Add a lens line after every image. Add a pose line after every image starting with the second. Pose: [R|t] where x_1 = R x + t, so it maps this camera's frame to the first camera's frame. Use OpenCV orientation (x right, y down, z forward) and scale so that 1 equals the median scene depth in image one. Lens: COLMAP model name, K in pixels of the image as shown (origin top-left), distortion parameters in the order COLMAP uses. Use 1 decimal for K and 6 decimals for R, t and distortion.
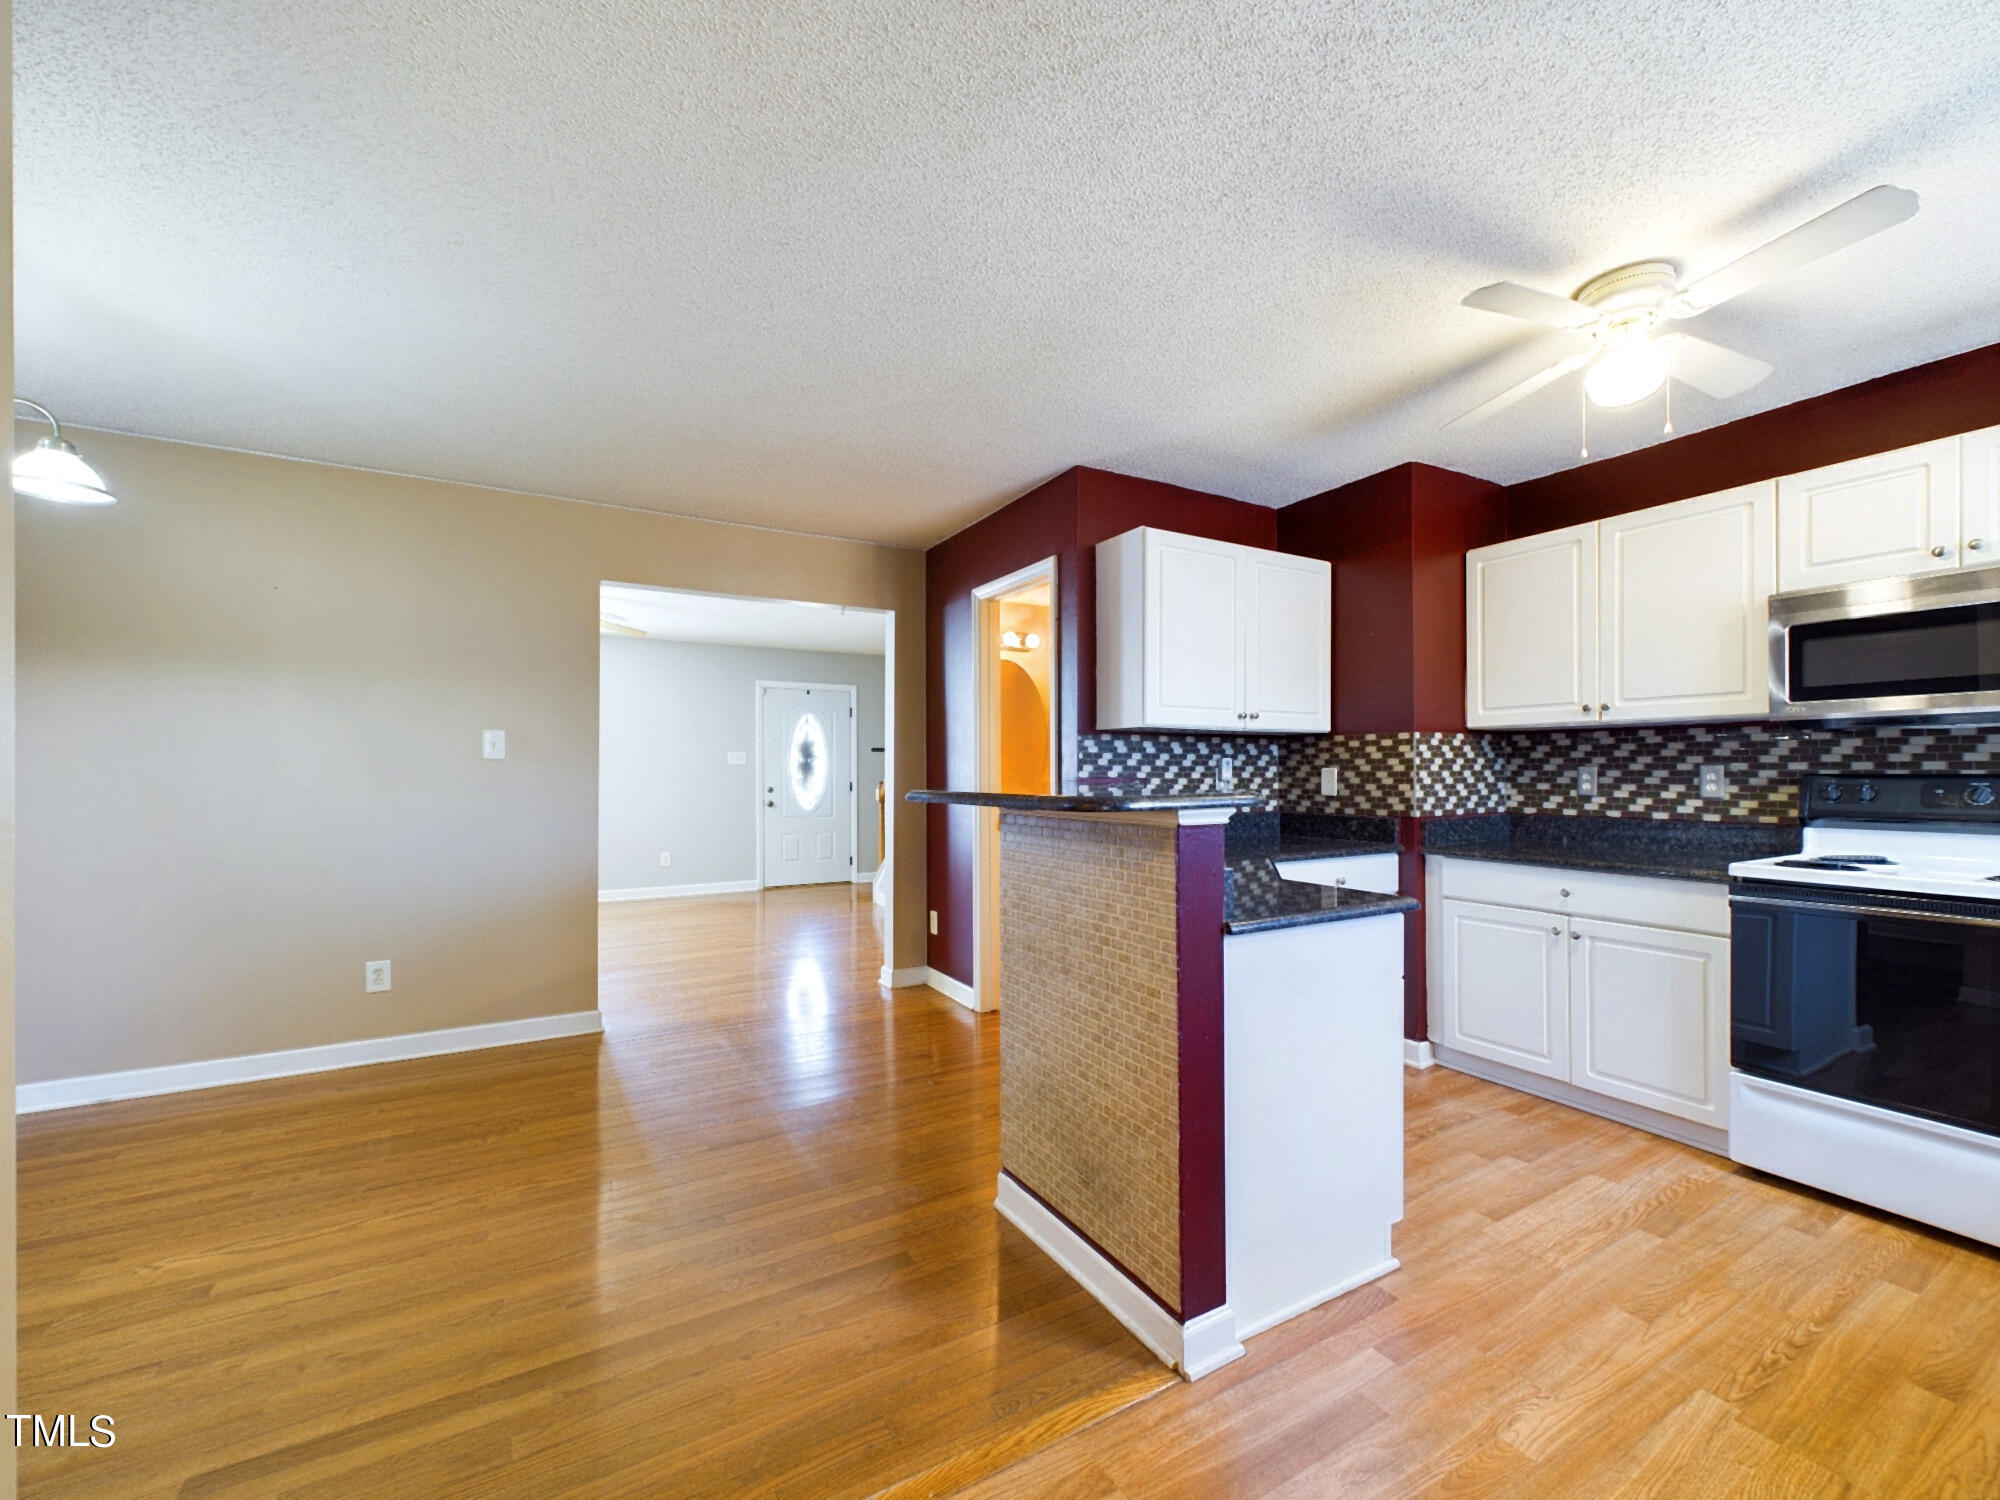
lens RADIAL K [[809.5, 0, 997.0], [0, 809.5, 775.3], [0, 0, 1]] dist [0.000529, 0.000645]
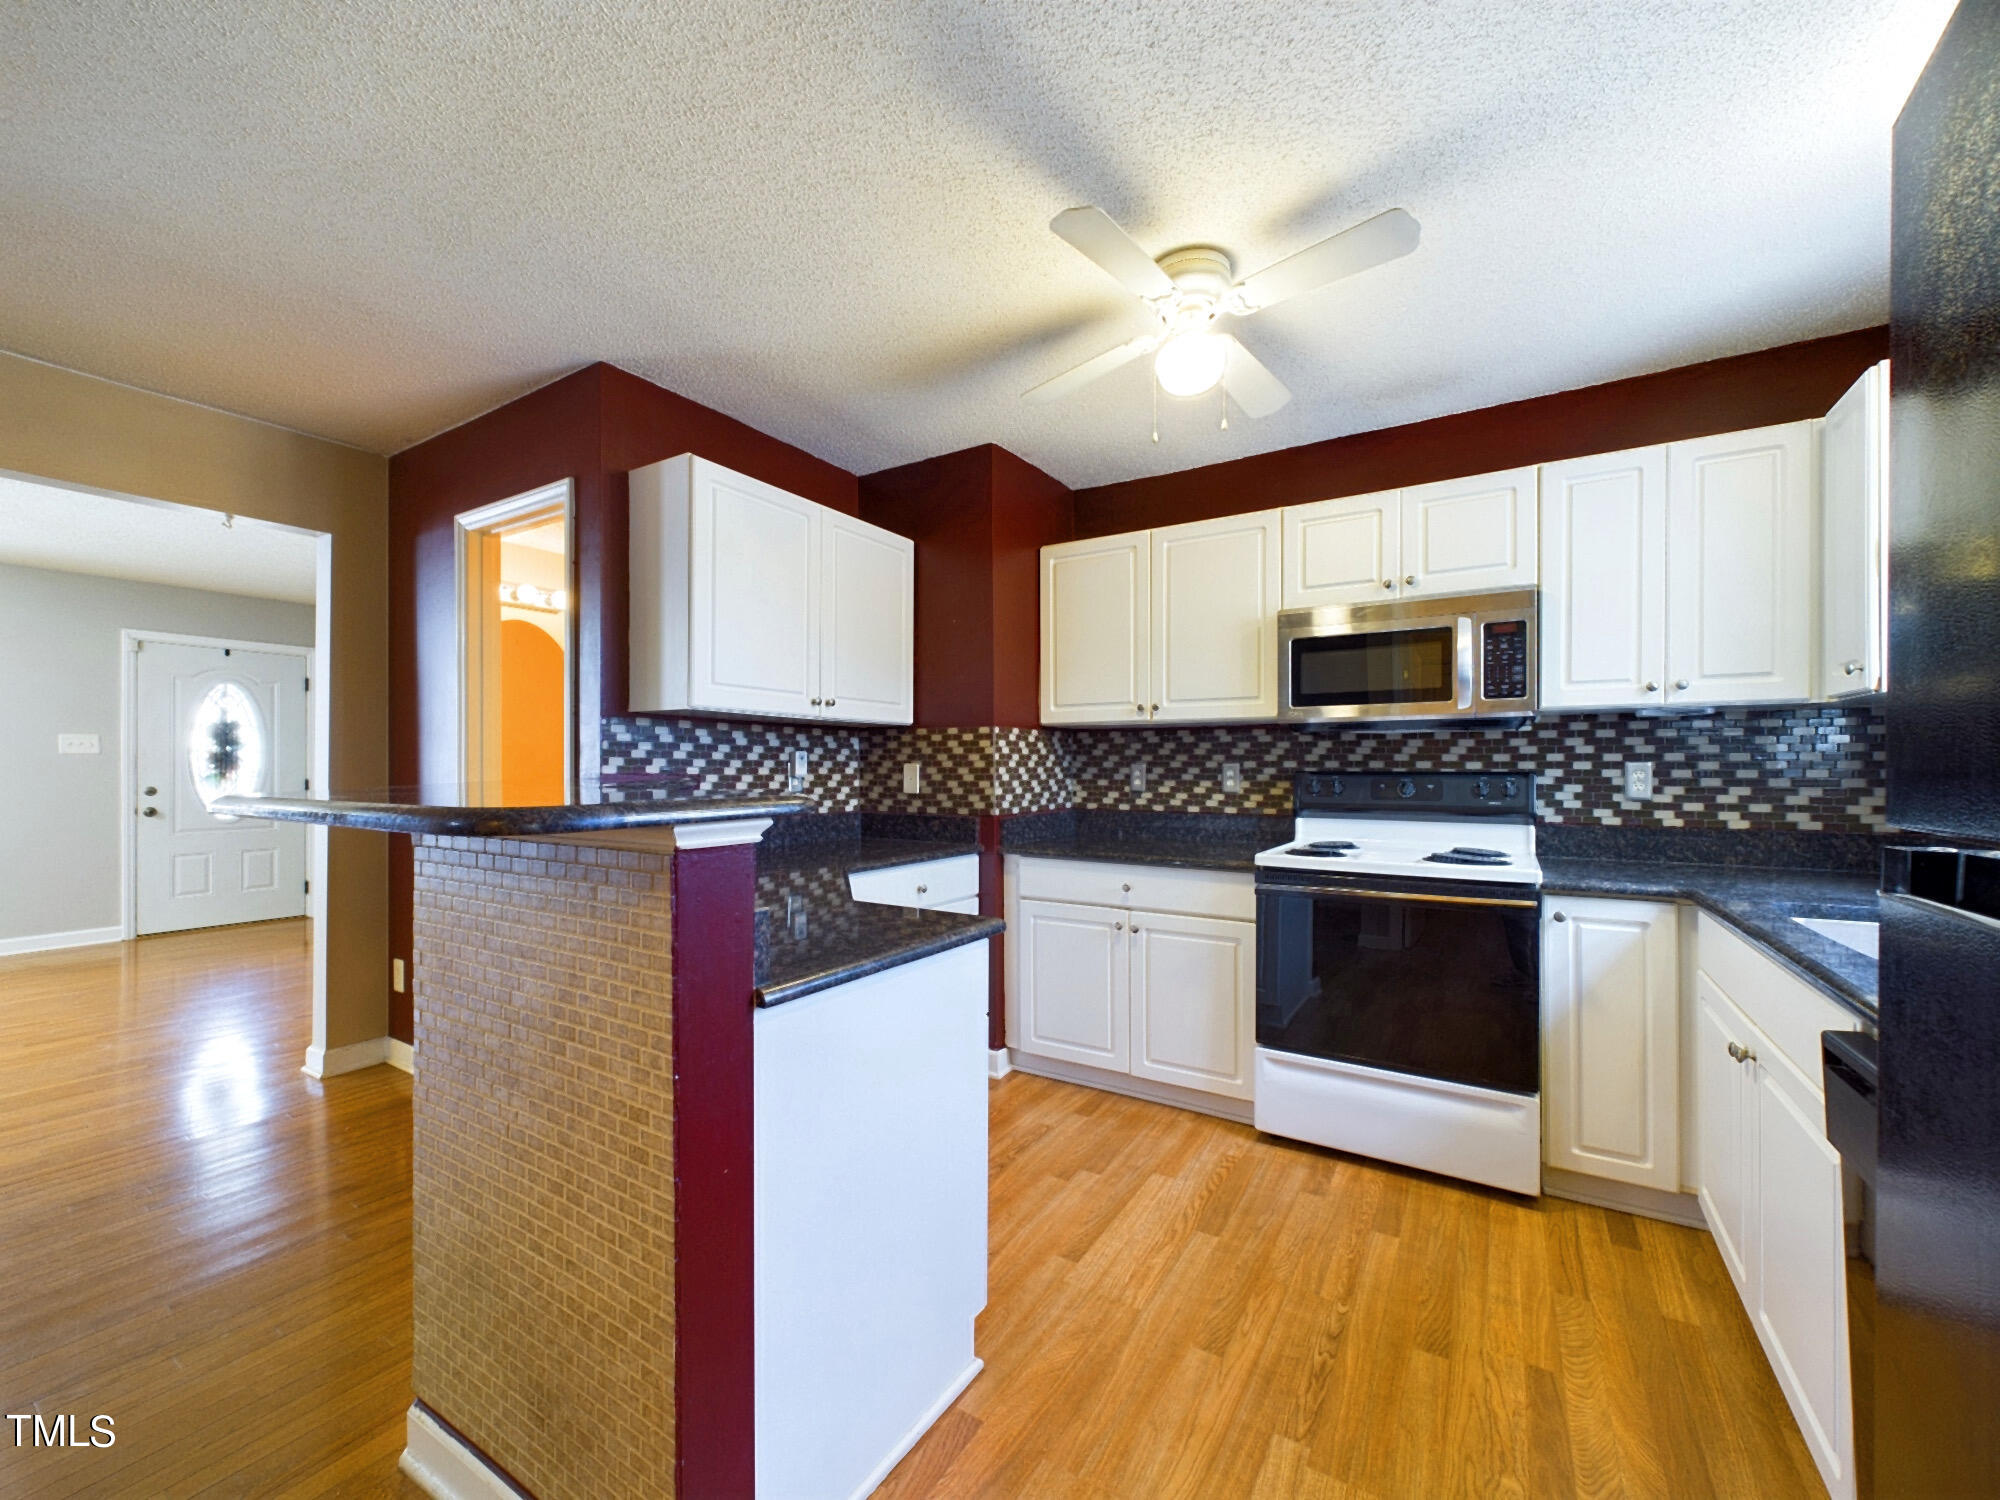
lens RADIAL K [[809.5, 0, 1009.5], [0, 809.5, 774.6], [0, 0, 1]] dist [0.000529, 0.000645]
pose [[0.876391, 0.000456, 0.481601, 0.073168], [-0.002315, 0.999992, 0.003267, 0.000068], [-0.481595, -0.003978, 0.876385, 0.158785]]
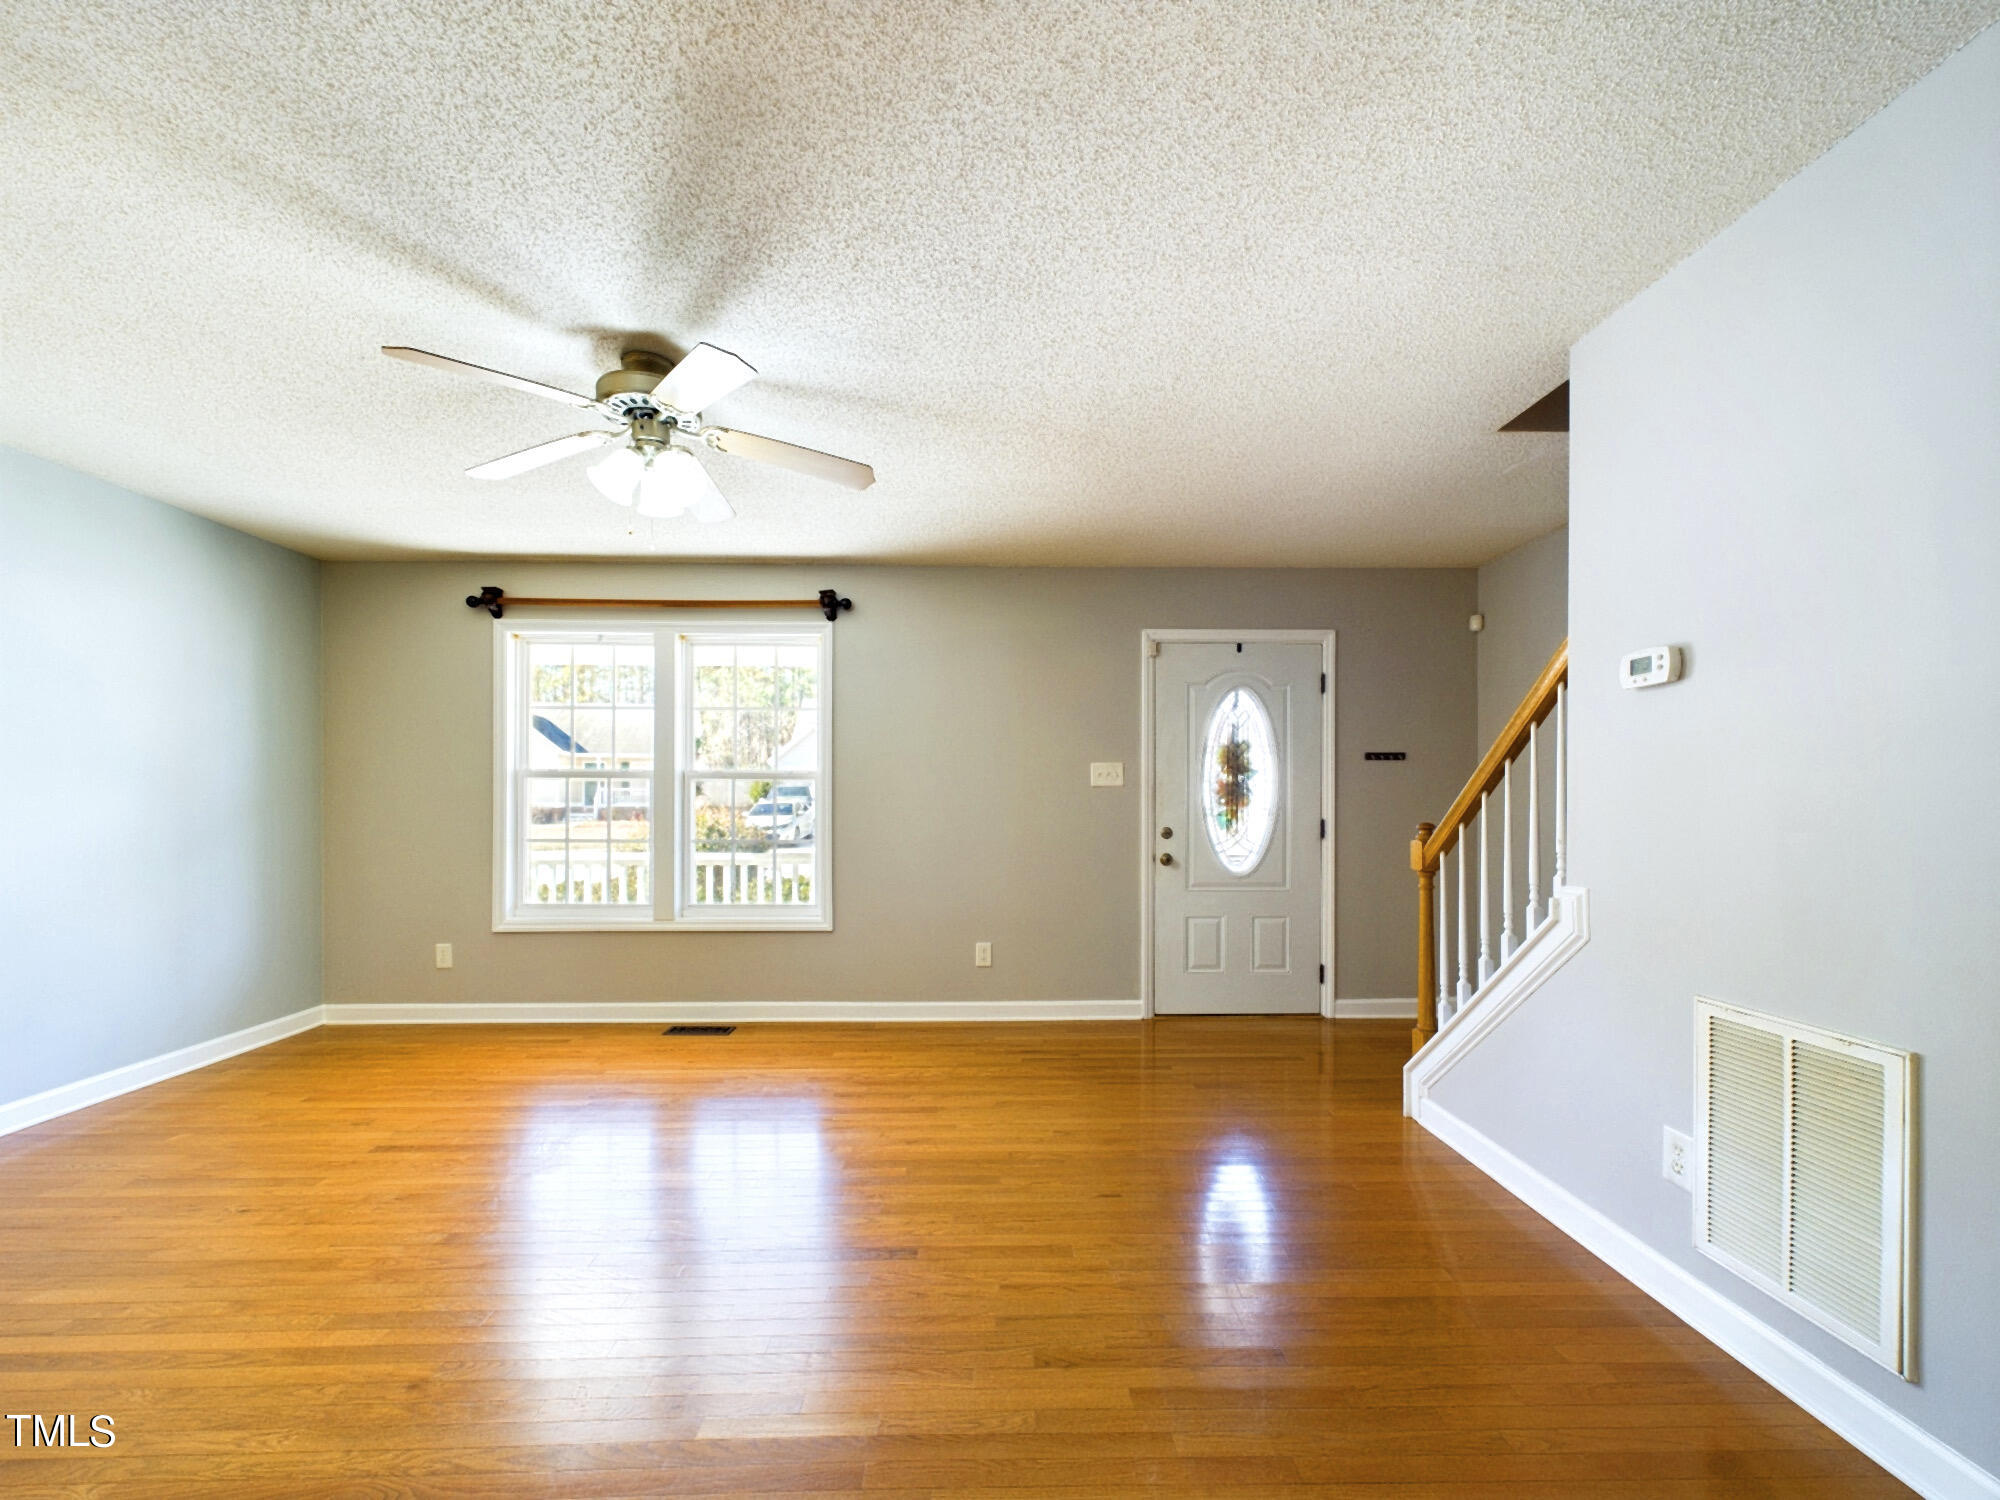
lens RADIAL K [[809.5, 0, 1022.1], [0, 809.5, 801.8], [0, 0, 1]] dist [0.000529, 0.000645]
pose [[0.883503, 0.004058, -0.468408, -0.332193], [-0.003803, 0.999992, 0.001490, -0.009691], [0.468410, 0.000465, 0.883511, 1.407919]]
